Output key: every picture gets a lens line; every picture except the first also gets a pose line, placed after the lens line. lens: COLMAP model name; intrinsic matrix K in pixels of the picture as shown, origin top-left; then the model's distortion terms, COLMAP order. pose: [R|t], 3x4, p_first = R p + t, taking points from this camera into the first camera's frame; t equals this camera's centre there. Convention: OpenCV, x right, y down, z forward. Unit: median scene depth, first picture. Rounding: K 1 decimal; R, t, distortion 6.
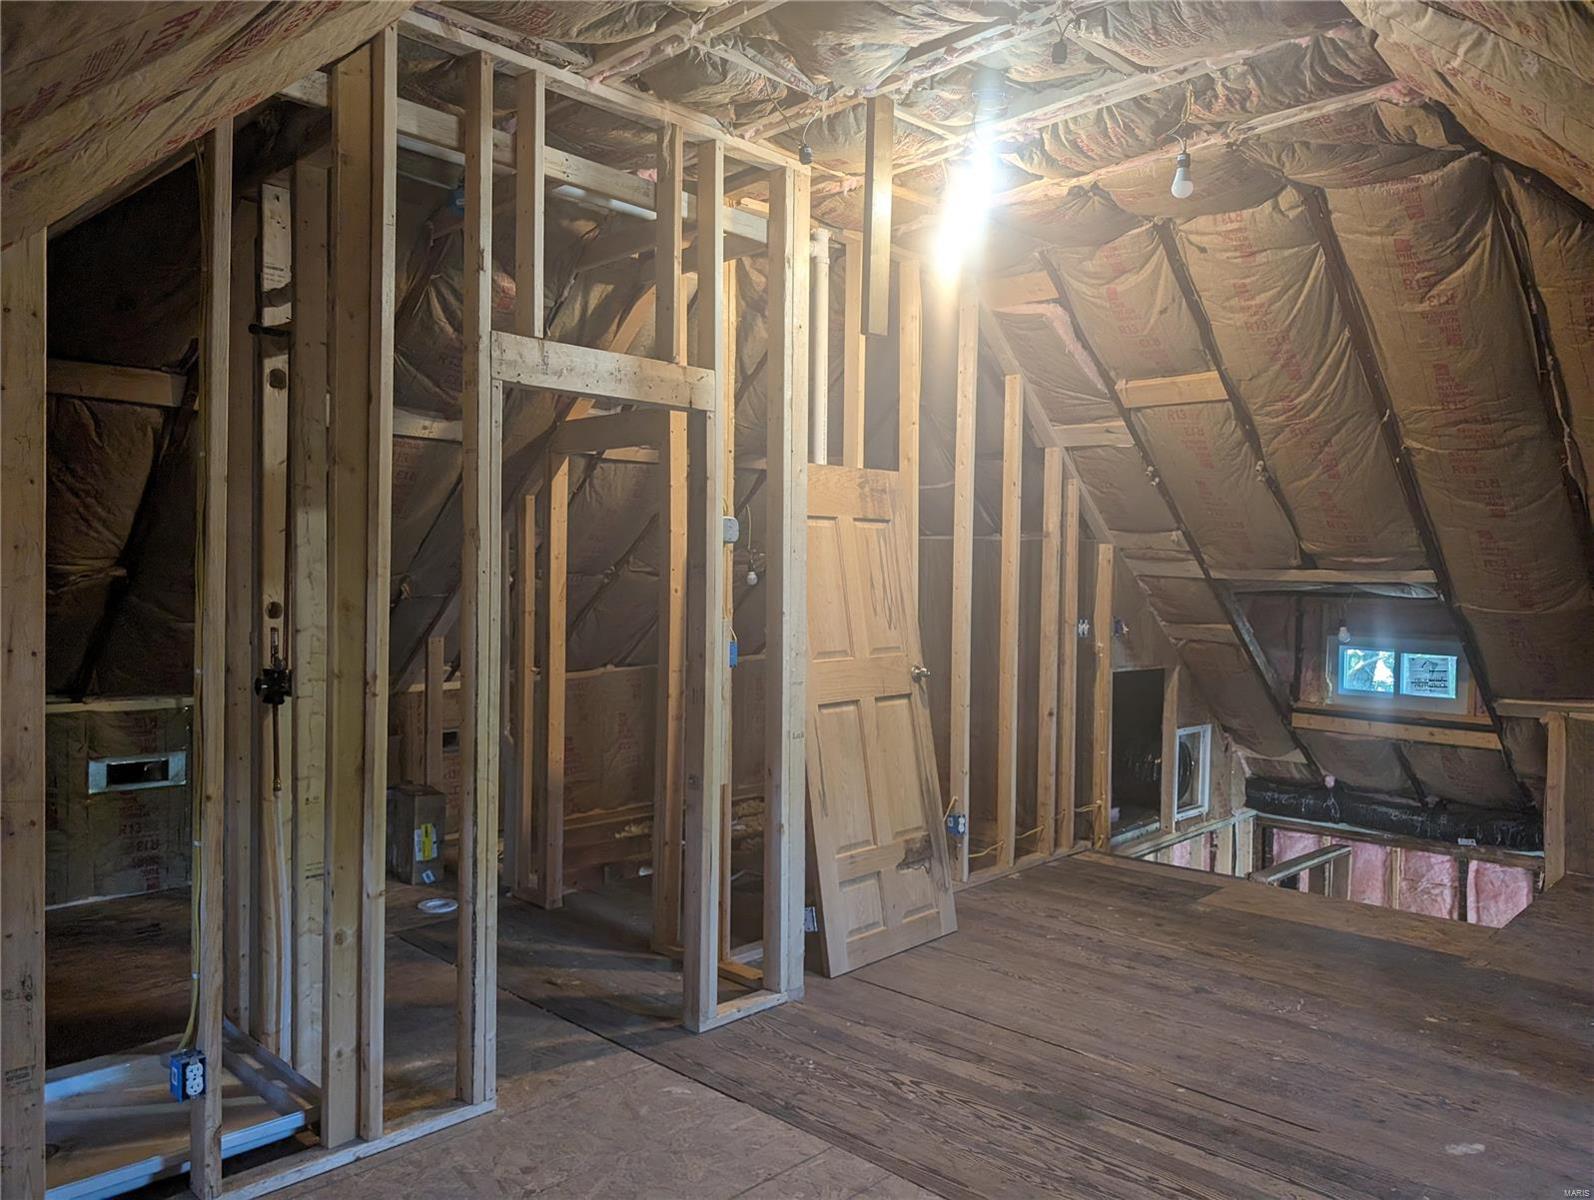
lens RADIAL K [[1151.2, 0, 811.1], [0, 1151.2, 606.1], [0, 0, 1]] dist [0.015863, -0.006046]
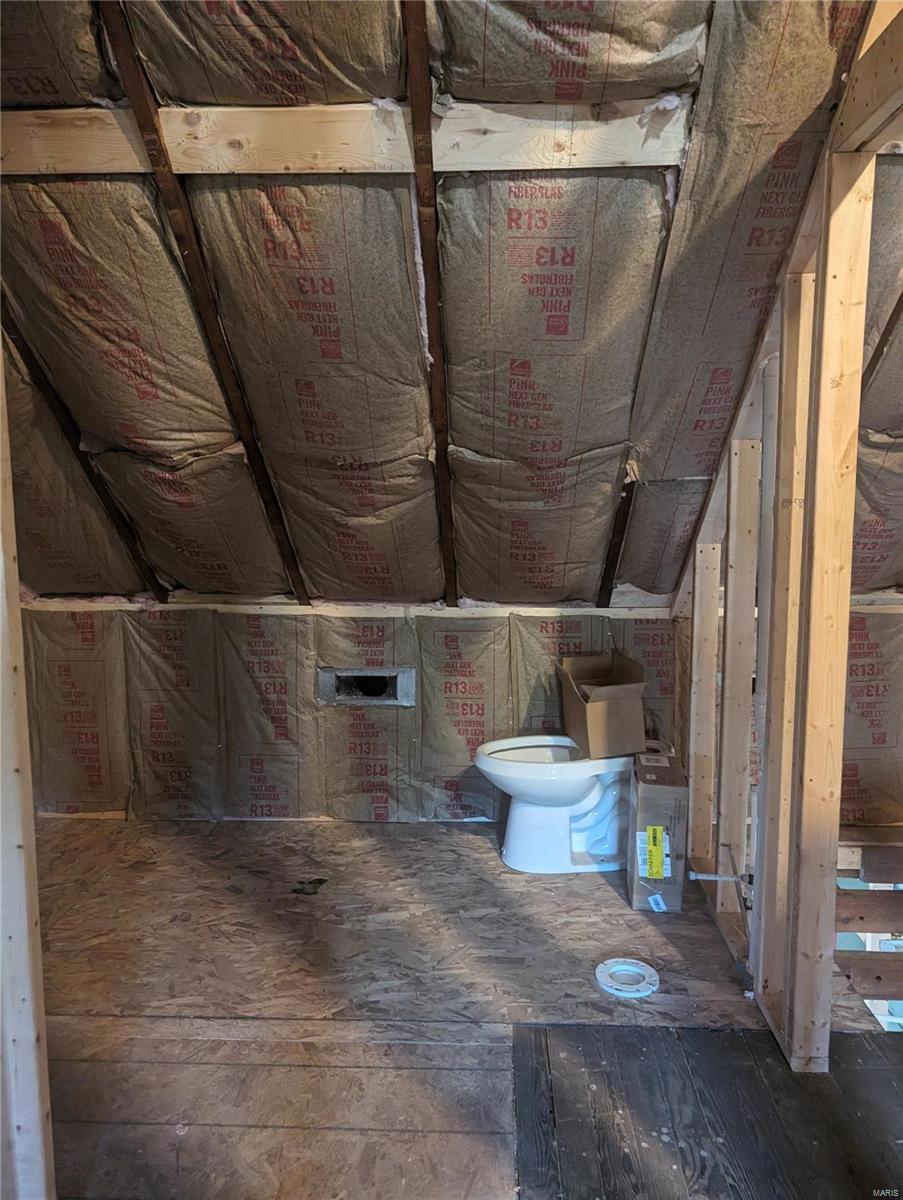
lens RADIAL K [[862.4, 0, 457.7], [0, 862.4, 592.8], [0, 0, 1]] dist [0.018306, -0.011404]
pose [[0.657712, 0.070226, -0.749989, -0.063495], [-0.003250, 0.995900, 0.090402, 0.016193], [0.753263, -0.057021, 0.655244, 0.830230]]
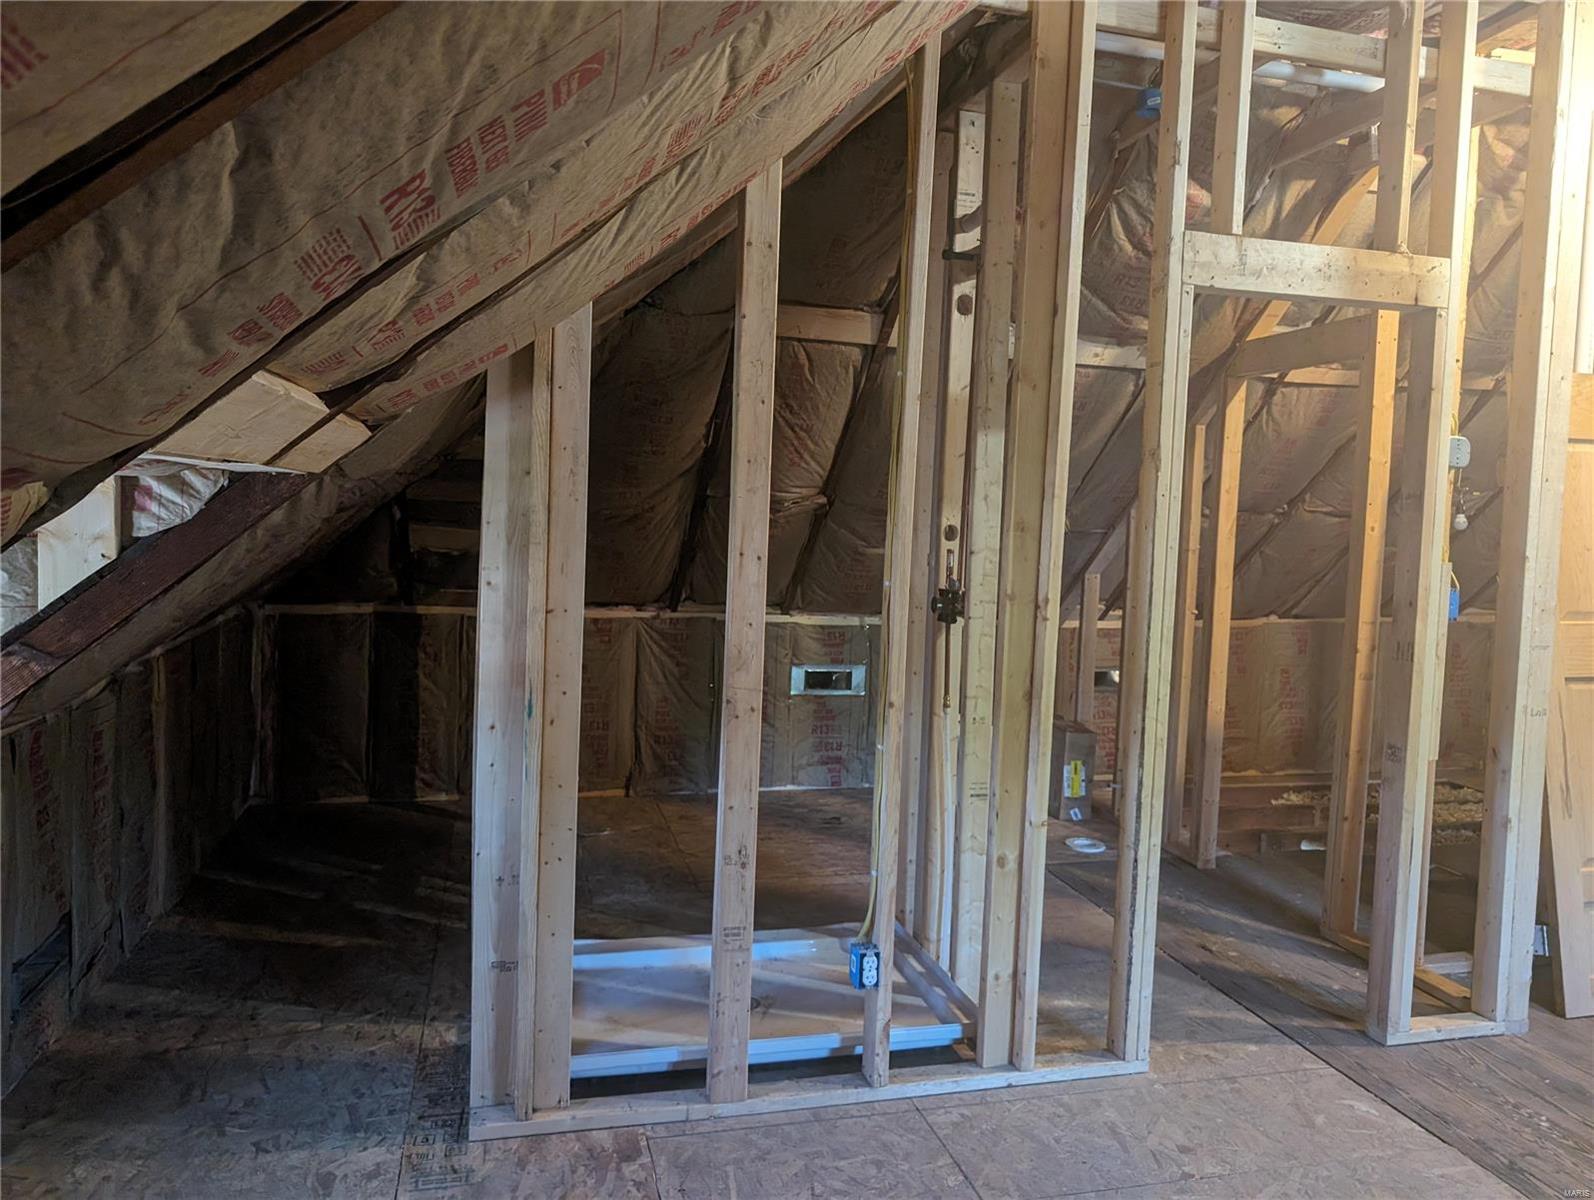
lens RADIAL K [[1151.2, 0, 813.6], [0, 1151.2, 581.4], [0, 0, 1]] dist [0.015863, -0.006046]
pose [[0.857033, 0.049760, -0.512853, -0.037226], [-0.038125, 0.998722, 0.033191, 0.015097], [0.513848, -0.008893, 0.857835, 0.051463]]
